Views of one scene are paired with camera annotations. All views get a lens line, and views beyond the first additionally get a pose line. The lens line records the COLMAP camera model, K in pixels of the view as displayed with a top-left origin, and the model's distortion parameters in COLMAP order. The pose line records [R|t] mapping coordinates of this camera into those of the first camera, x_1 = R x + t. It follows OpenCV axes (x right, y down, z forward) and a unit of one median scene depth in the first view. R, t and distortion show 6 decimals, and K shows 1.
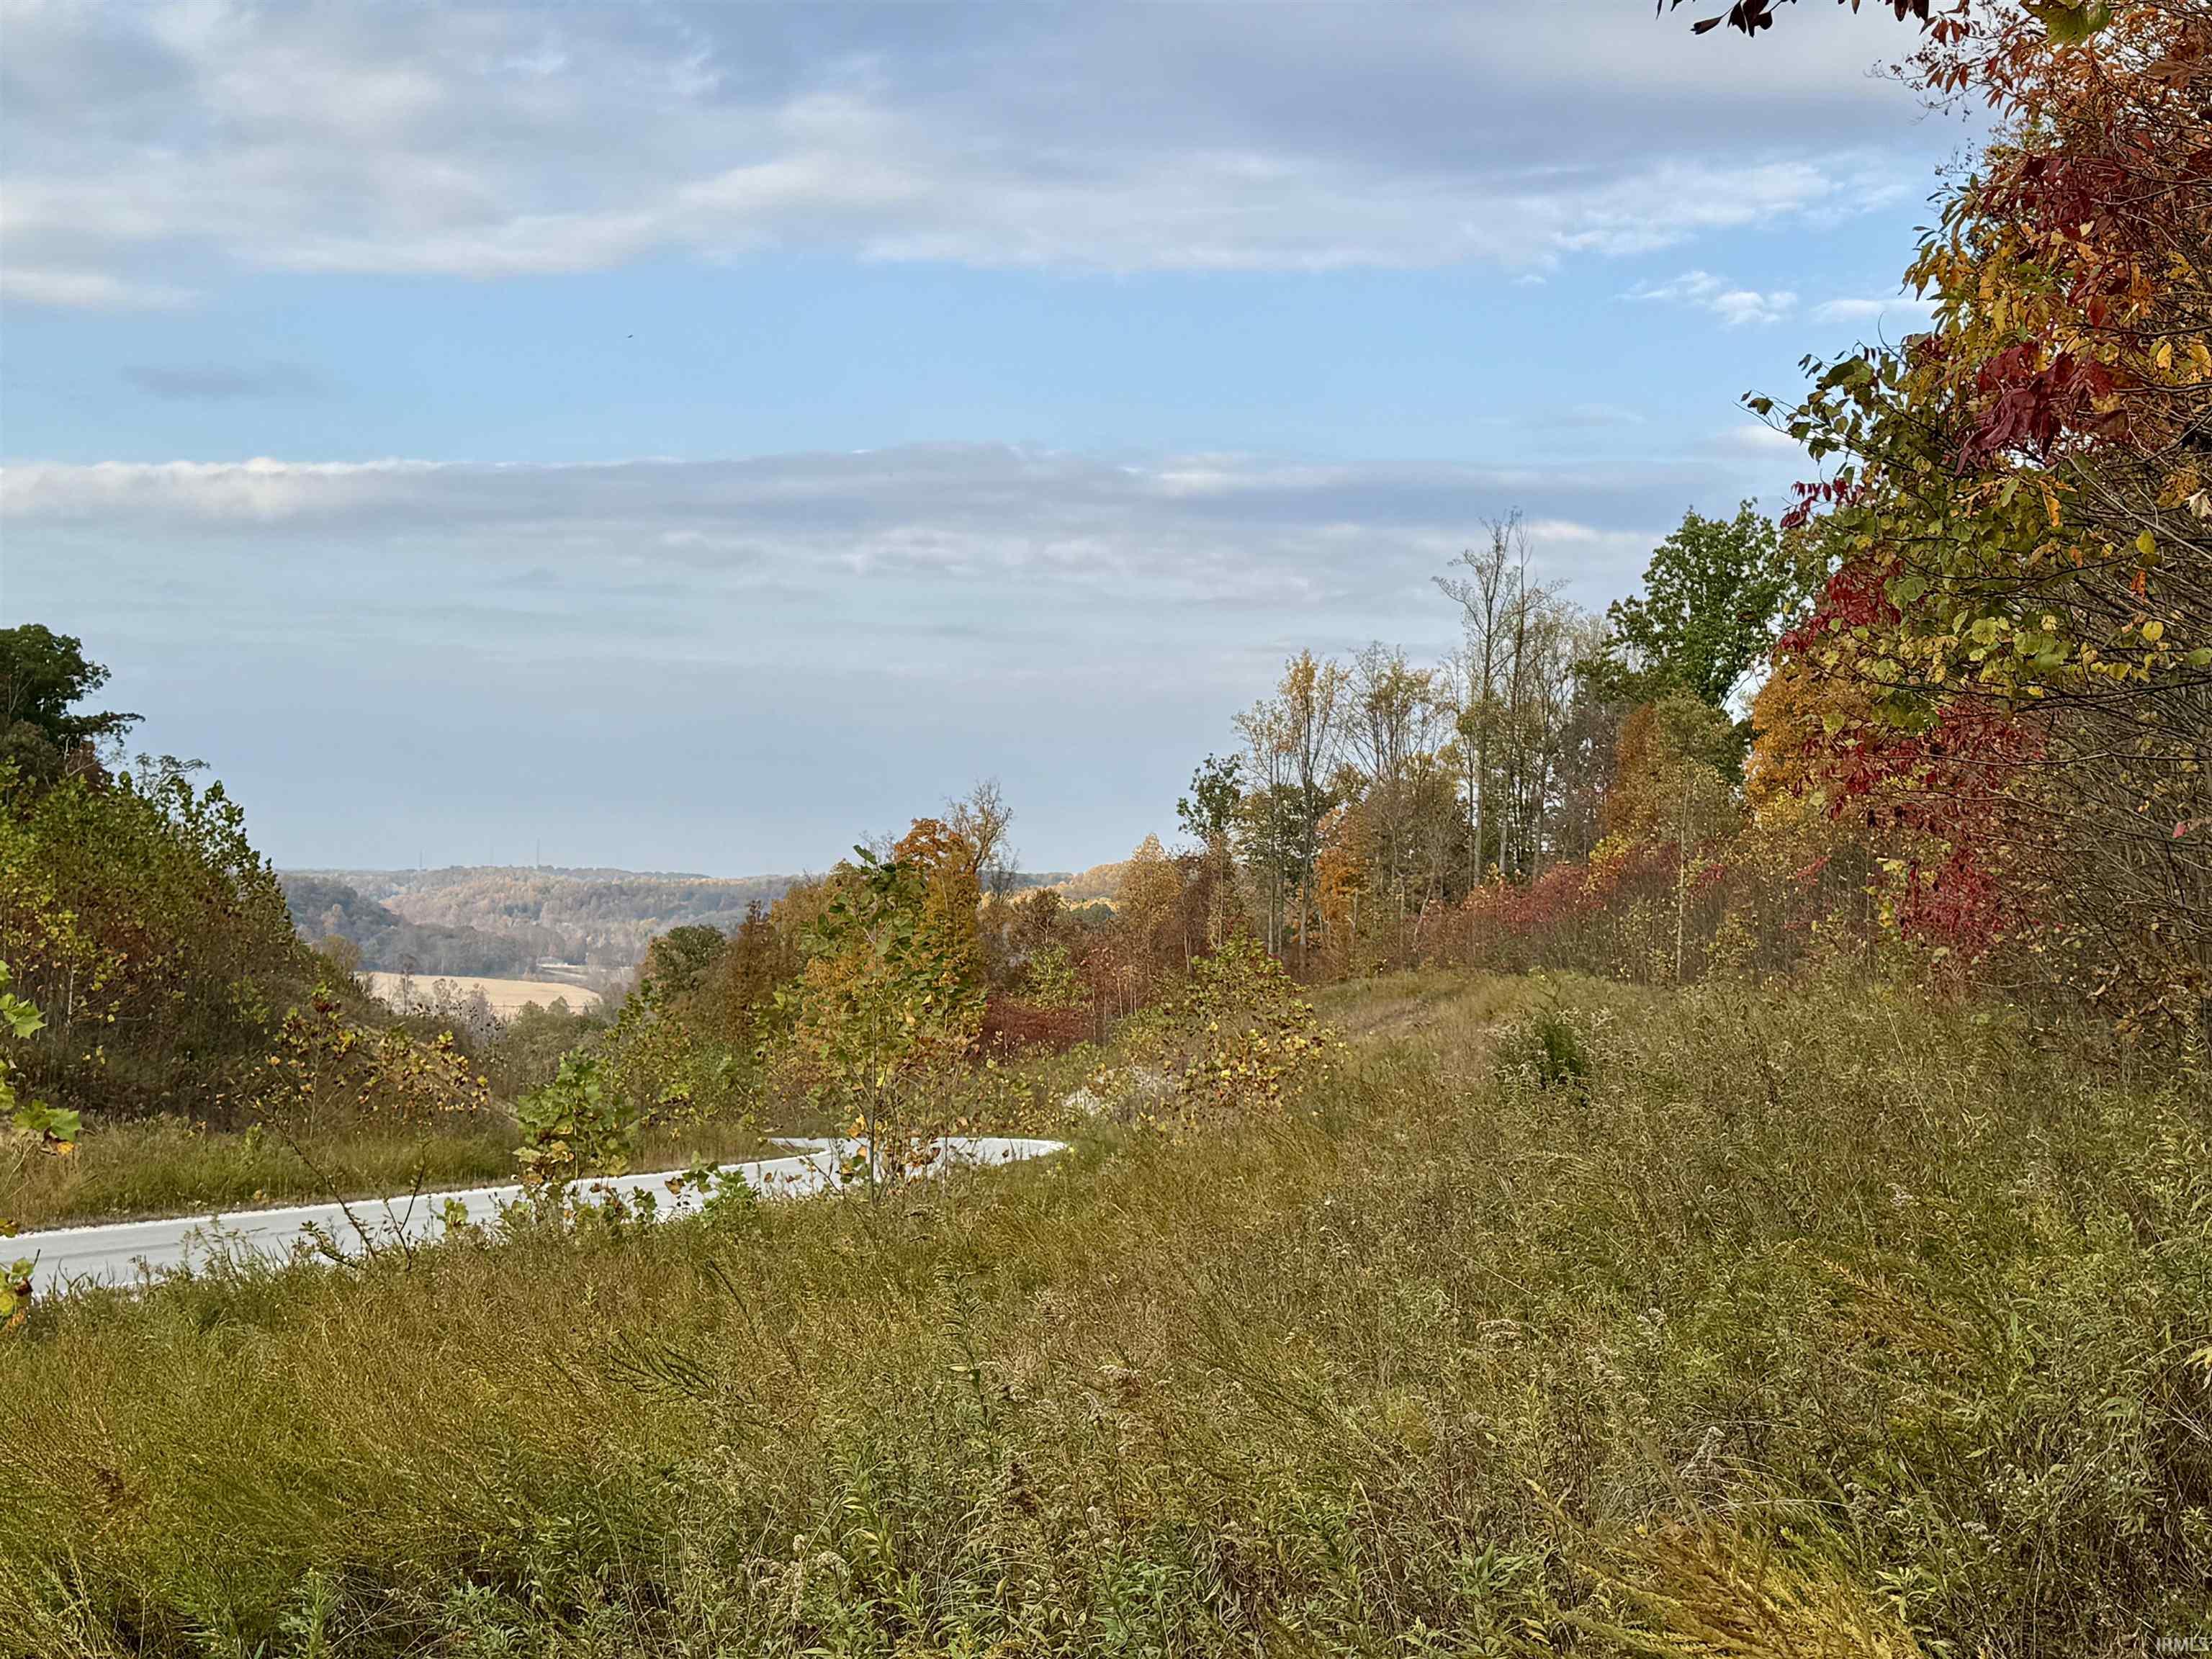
lens RADIAL K [[3062.3, 0, 1104.7], [0, 3062.3, 832.9], [0, 0, 1]] dist [-0.009760, 0.000000]
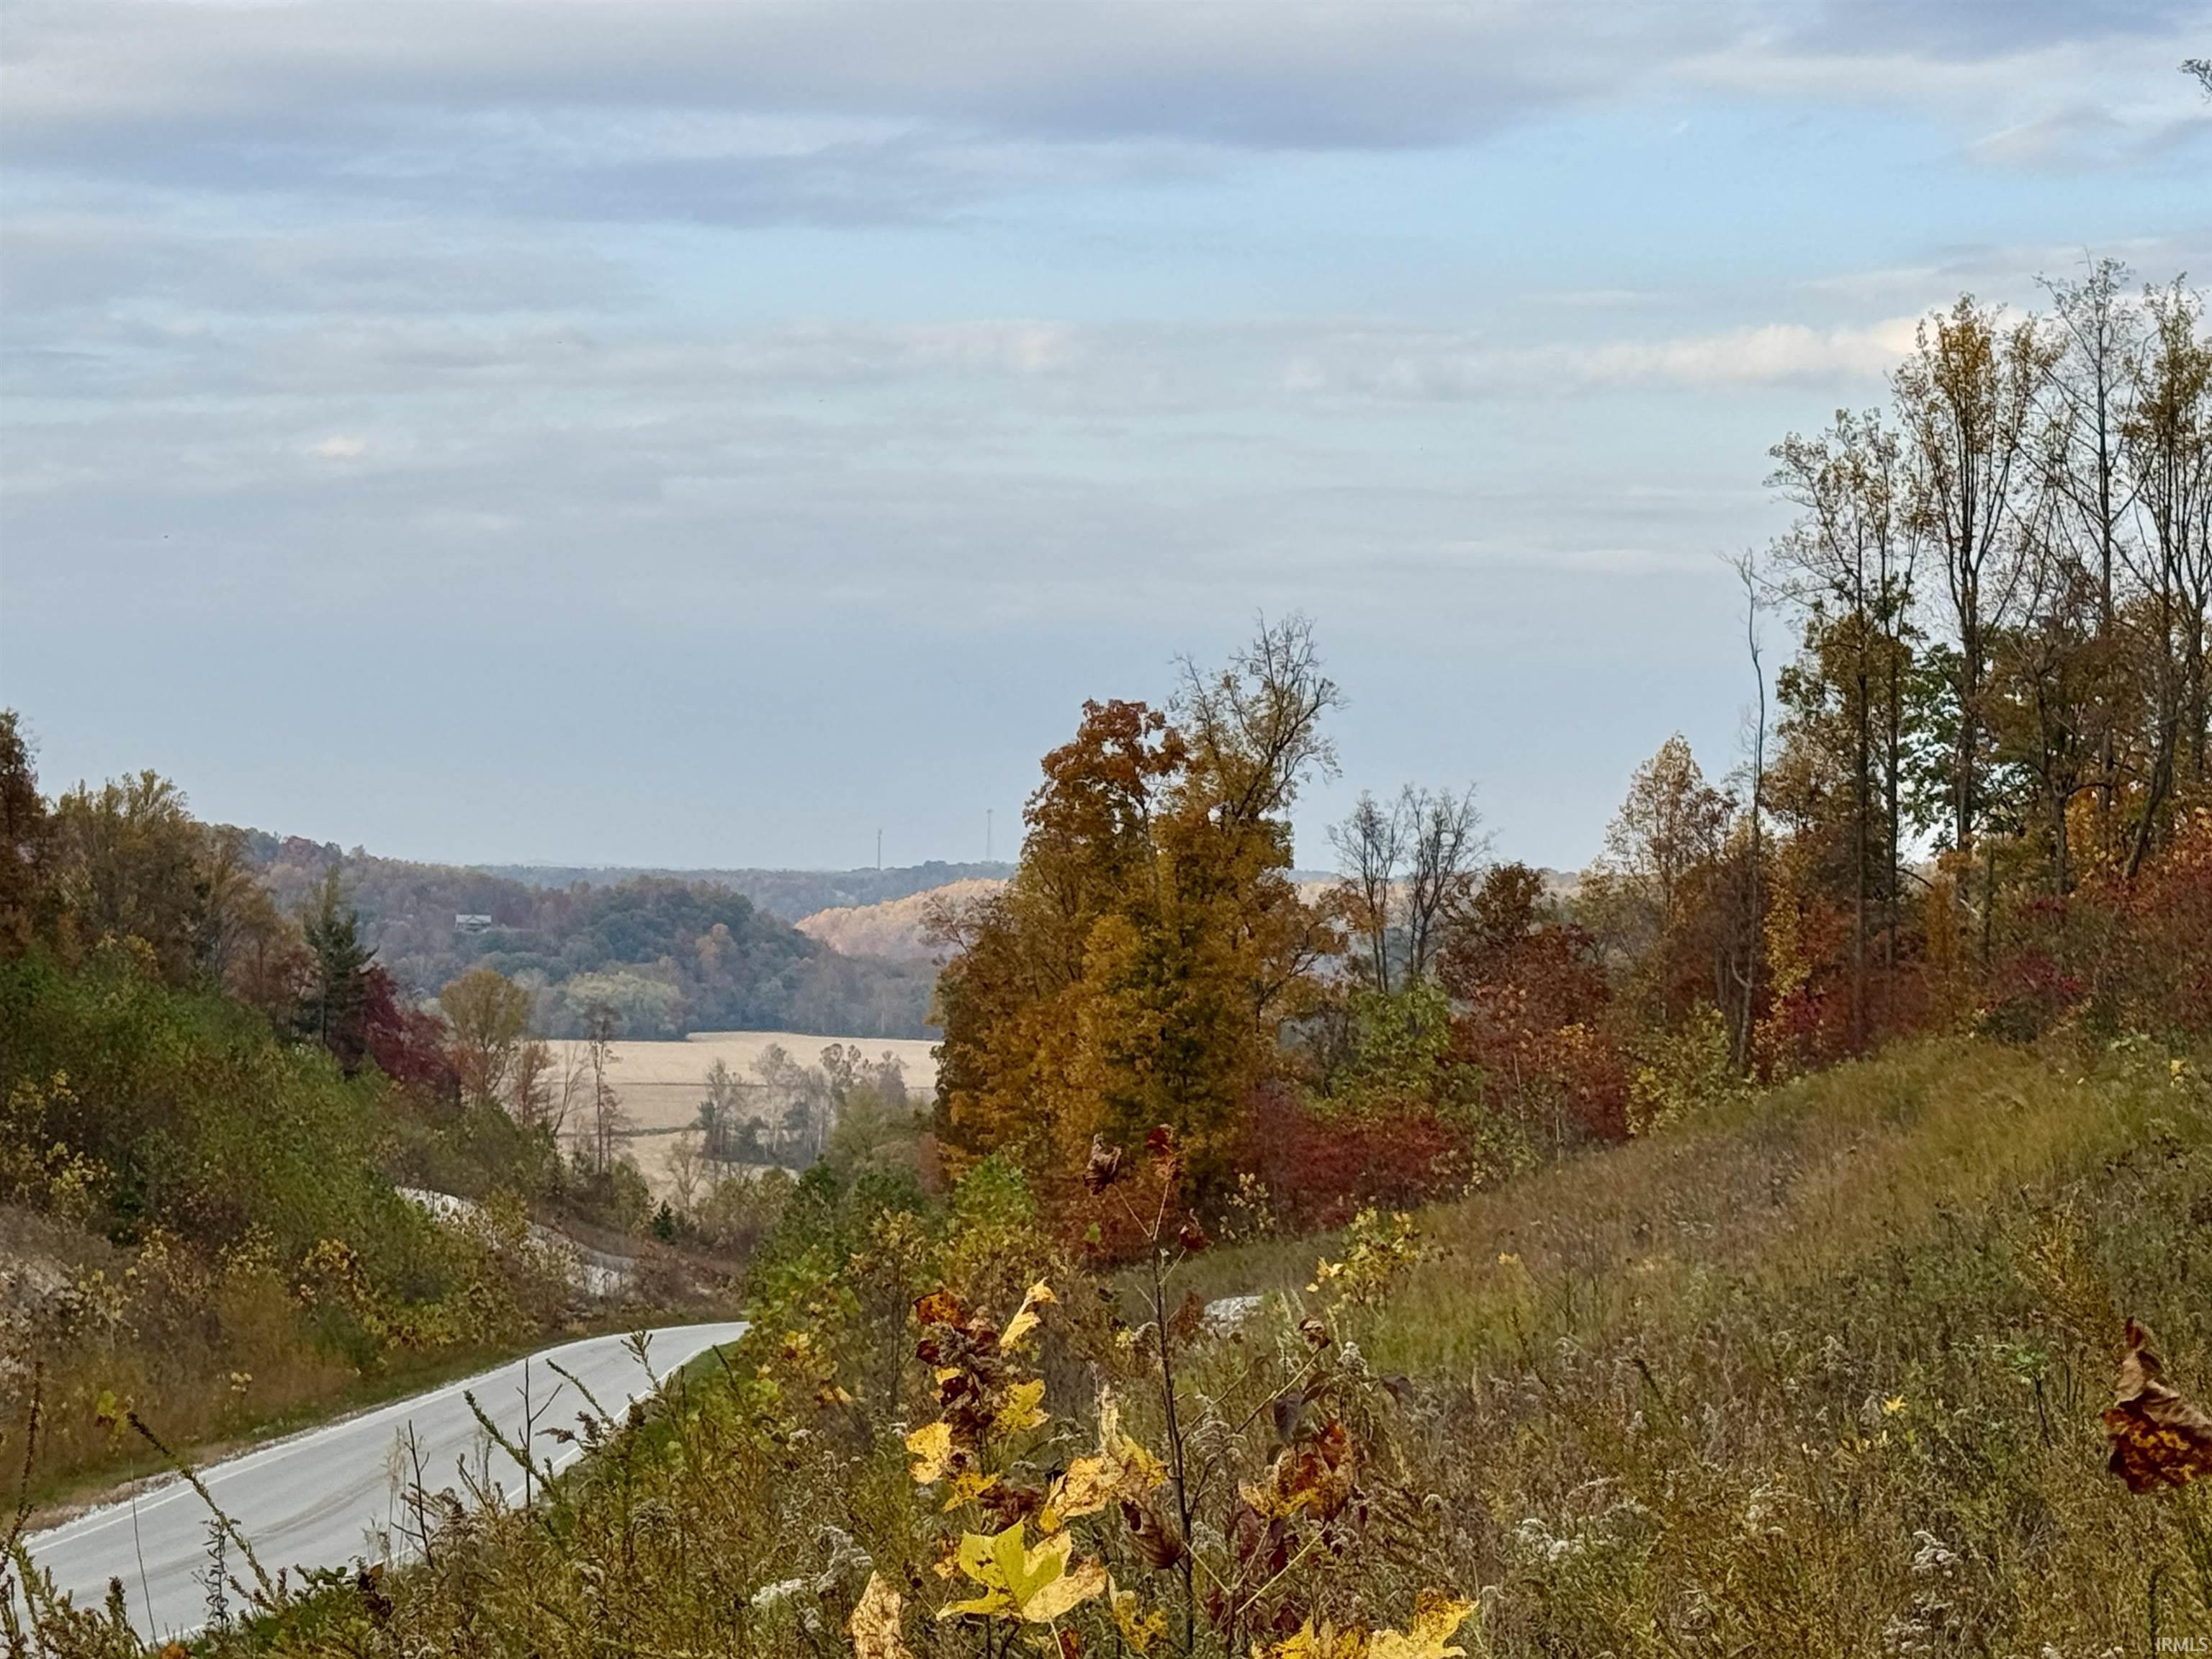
lens RADIAL K [[4979.2, 0, 1106.7], [0, 4979.2, 829.6], [0, 0, 1]] dist [0.024249, 0.000000]
pose [[0.984870, -0.013177, -0.172794, 0.055082], [0.014195, 0.999888, 0.004659, 0.008857], [0.172714, -0.007041, 0.984947, 0.229372]]
